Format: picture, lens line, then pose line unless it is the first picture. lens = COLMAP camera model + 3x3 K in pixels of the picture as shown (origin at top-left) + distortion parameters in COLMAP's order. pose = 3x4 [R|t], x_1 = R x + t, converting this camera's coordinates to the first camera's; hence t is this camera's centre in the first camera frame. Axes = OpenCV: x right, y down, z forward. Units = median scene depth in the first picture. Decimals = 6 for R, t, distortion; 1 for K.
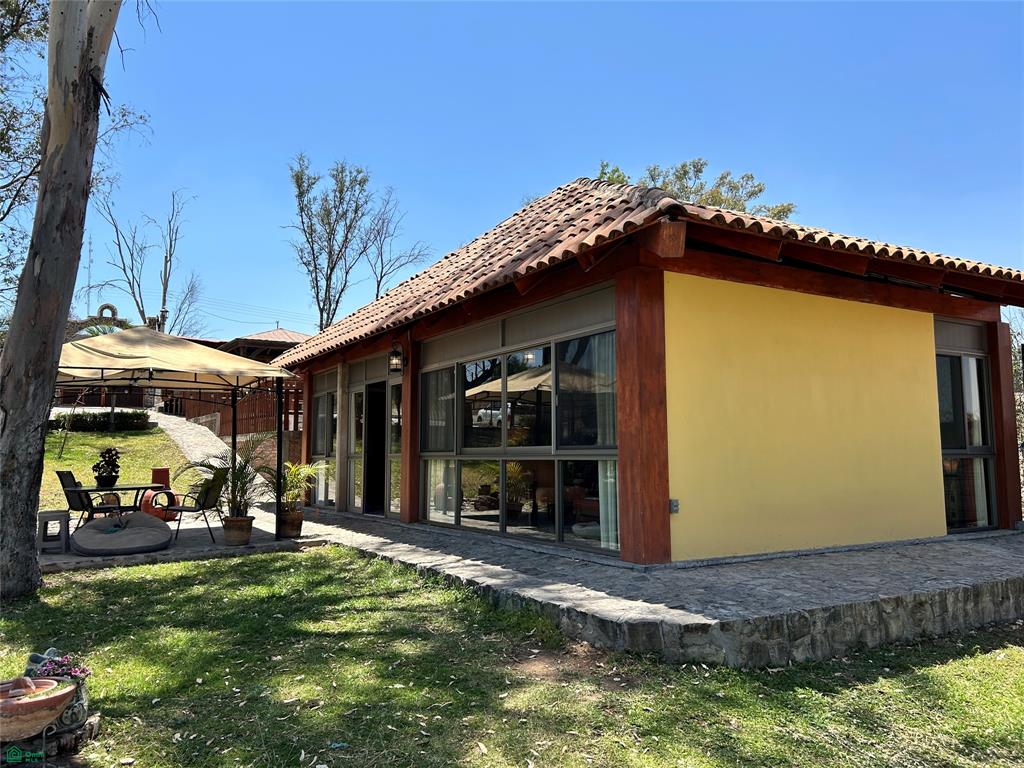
lens RADIAL K [[774.0, 0, 509.8], [0, 774.0, 382.2], [0, 0, 1]] dist [0.053250, -0.050778]
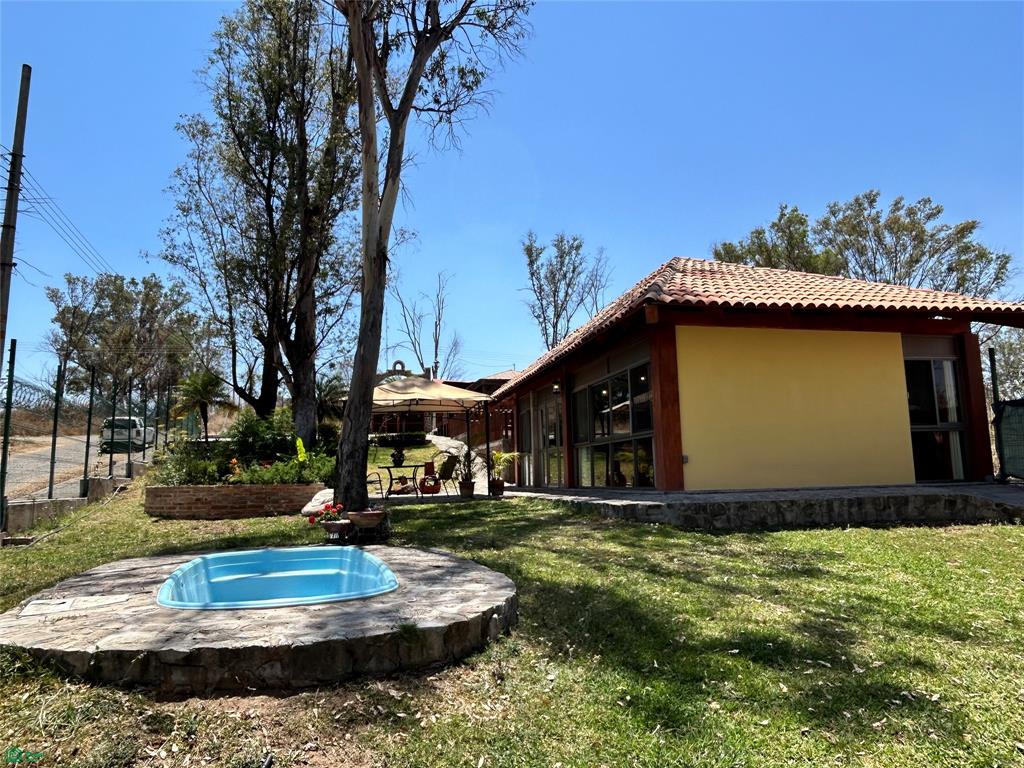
lens RADIAL K [[654.6, 0, 514.2], [0, 654.6, 385.8], [0, 0, 1]] dist [0.024429, -0.000587]
pose [[0.952561, -0.058801, -0.298613, 0.068550], [0.048763, 0.997970, -0.040960, 0.008333], [0.300415, 0.024456, 0.953495, -0.124093]]
